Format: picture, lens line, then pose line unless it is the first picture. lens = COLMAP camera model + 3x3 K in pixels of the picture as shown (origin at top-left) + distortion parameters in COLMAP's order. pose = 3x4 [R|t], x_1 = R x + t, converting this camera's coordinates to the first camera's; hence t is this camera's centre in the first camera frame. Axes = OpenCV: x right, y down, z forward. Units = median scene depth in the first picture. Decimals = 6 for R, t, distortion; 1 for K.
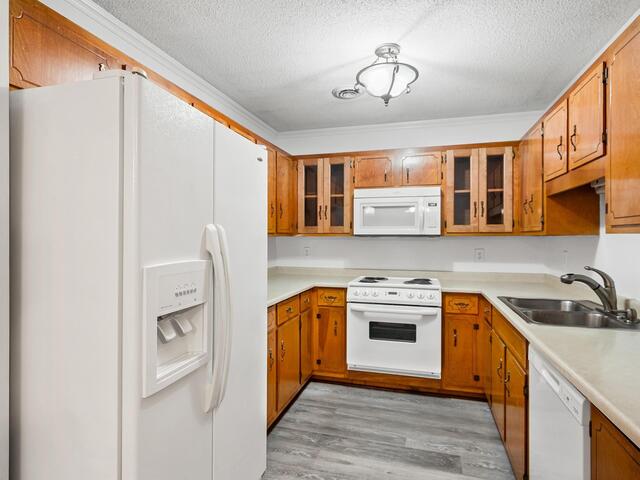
lens RADIAL K [[361.5, 0, 322.9], [0, 361.5, 236.8], [0, 0, 1]] dist [-0.002803, -0.000150]
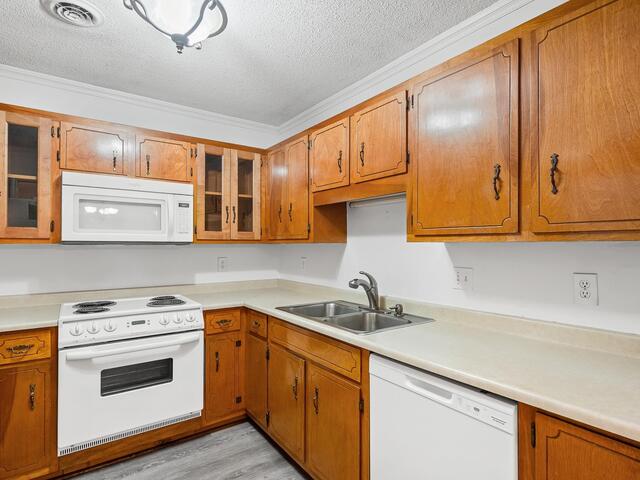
lens RADIAL K [[346.3, 0, 322.8], [0, 346.3, 243.0], [0, 0, 1]] dist [-0.000124, -0.002492]
pose [[0.619514, 0.003434, 0.784978, -0.121107], [-0.000976, 0.999993, -0.003604, -0.000936], [-0.784985, 0.001467, 0.619513, 0.275921]]
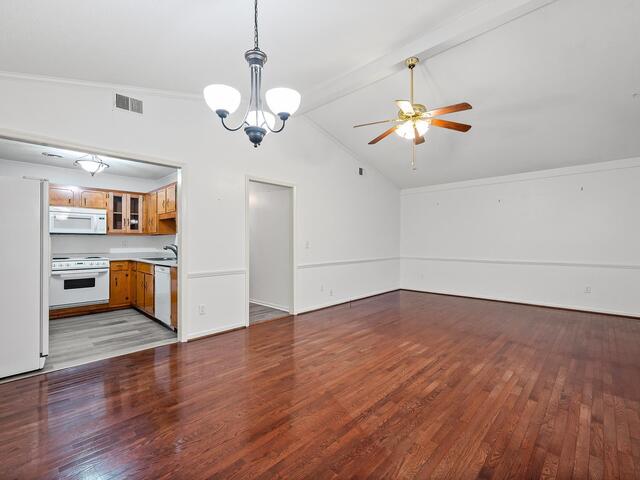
lens RADIAL K [[291.8, 0, 320.2], [0, 291.8, 240.4], [0, 0, 1]] dist [0.002717, 0.000514]
pose [[0.468214, 0.003743, 0.883607, -0.572882], [-0.001403, 0.999993, -0.003493, 0.036379], [-0.883614, 0.000396, 0.468216, -0.841253]]
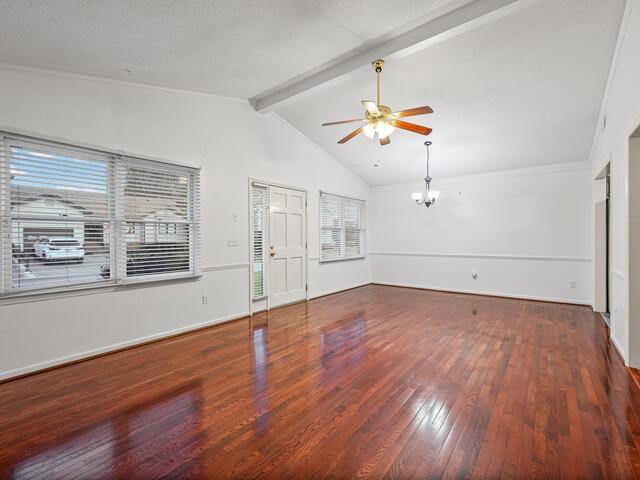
lens RADIAL K [[291.8, 0, 322.9], [0, 291.8, 238.3], [0, 0, 1]] dist [0.002717, 0.000514]
pose [[-0.373042, 0.007667, -0.927783, 1.599697], [0.012221, 0.999920, 0.003349, 0.033756], [0.927734, -0.010089, -0.373106, -0.430725]]
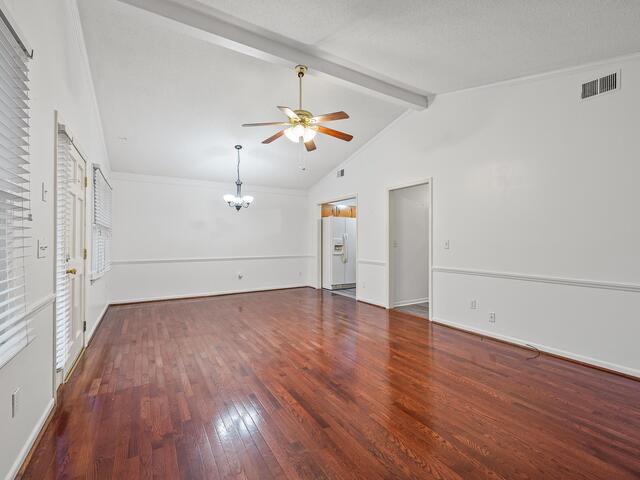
lens RADIAL K [[291.8, 0, 322.9], [0, 291.8, 238.5], [0, 0, 1]] dist [0.002717, 0.000514]
pose [[0.736387, -0.002465, -0.676556, 1.311171], [-0.000050, 0.999993, -0.003698, 0.032841], [0.676560, 0.002758, 0.736382, -1.394905]]
